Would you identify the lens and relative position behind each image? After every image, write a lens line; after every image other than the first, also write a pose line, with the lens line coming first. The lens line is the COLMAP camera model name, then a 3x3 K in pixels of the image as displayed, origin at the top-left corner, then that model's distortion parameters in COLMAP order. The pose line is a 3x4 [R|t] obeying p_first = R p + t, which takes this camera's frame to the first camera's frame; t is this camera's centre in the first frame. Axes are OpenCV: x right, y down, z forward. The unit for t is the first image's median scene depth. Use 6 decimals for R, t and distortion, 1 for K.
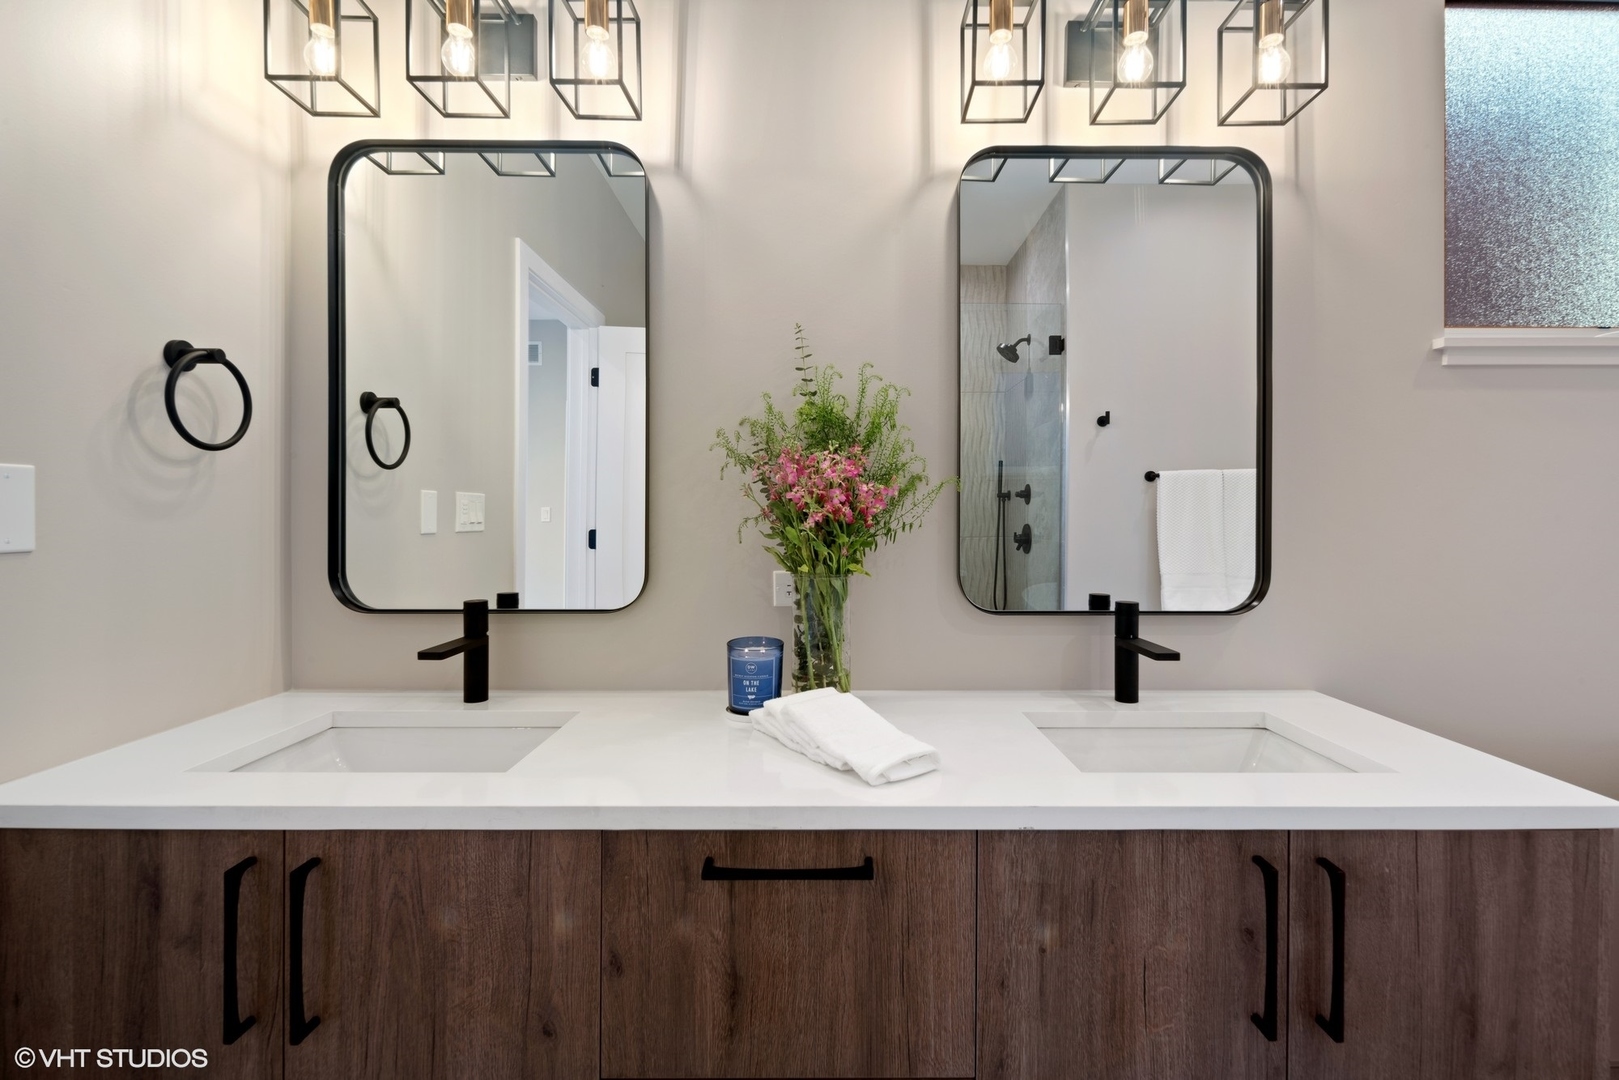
lens RADIAL K [[709.2, 0, 808.6], [0, 709.2, 525.3], [0, 0, 1]] dist [-0.000562, 0.000152]
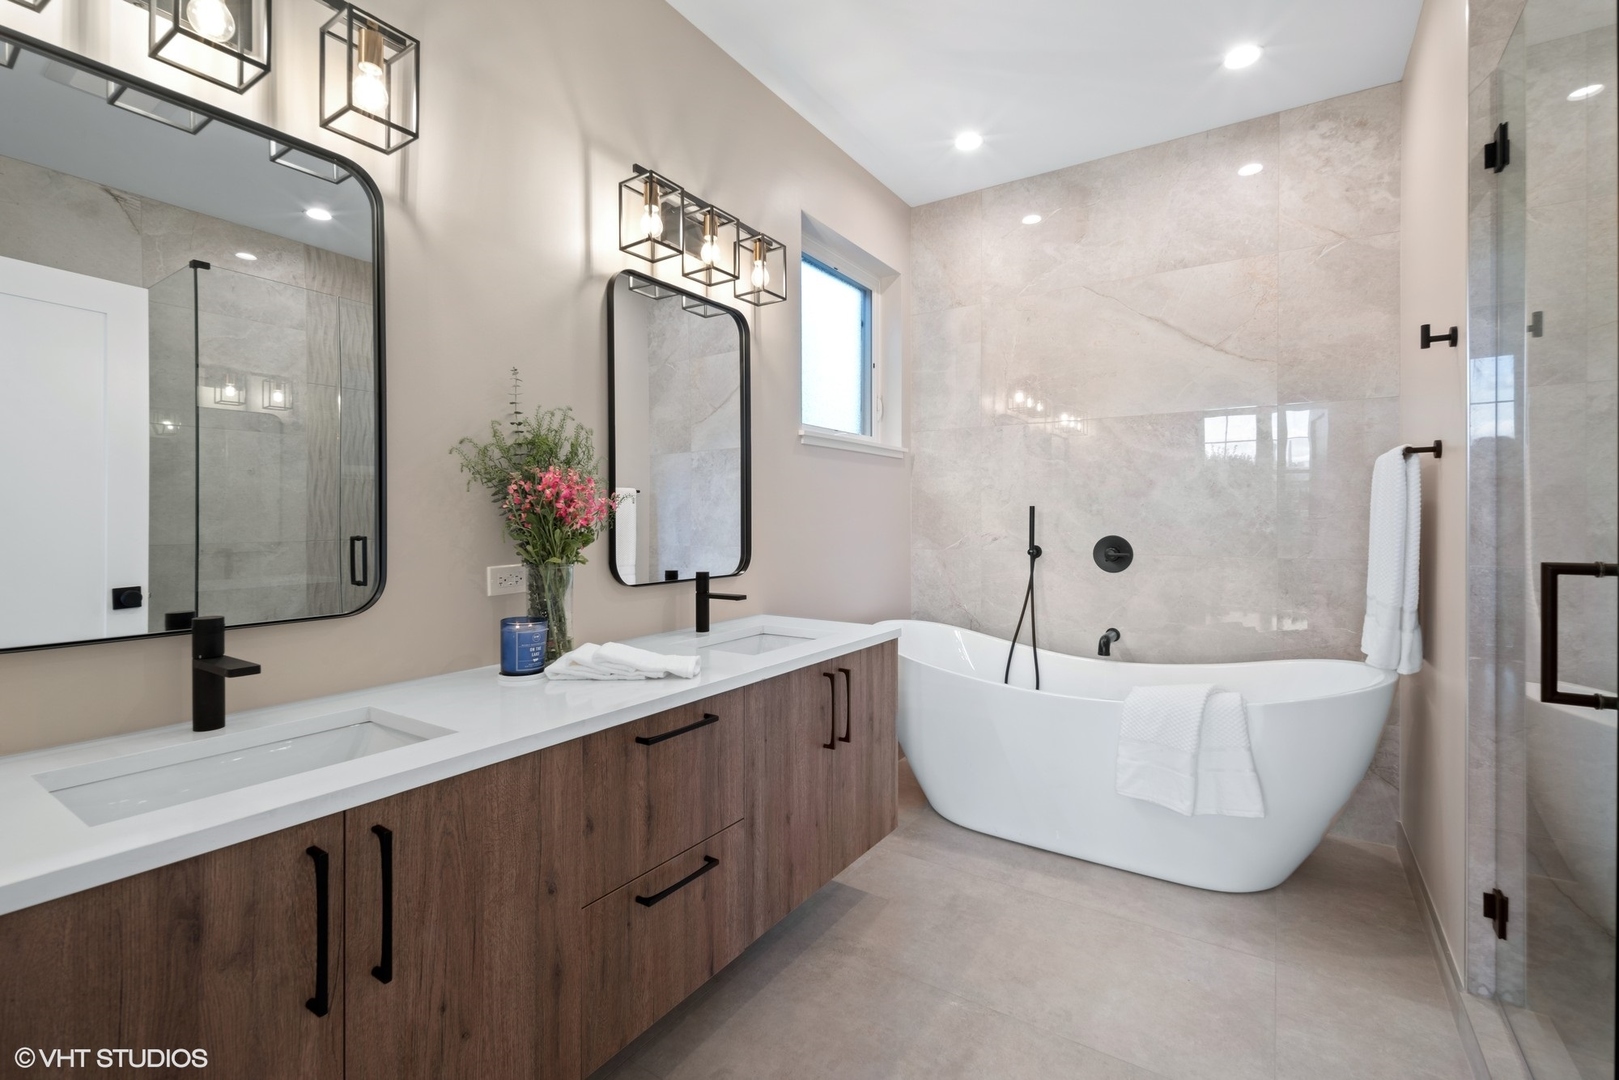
lens RADIAL K [[709.2, 0, 814.0], [0, 709.2, 528.9], [0, 0, 1]] dist [-0.000562, 0.000152]
pose [[0.552561, -0.013265, 0.833367, -1.236321], [0.012720, 0.999891, 0.007482, -0.002890], [-0.833375, 0.006466, 0.552670, -0.207697]]
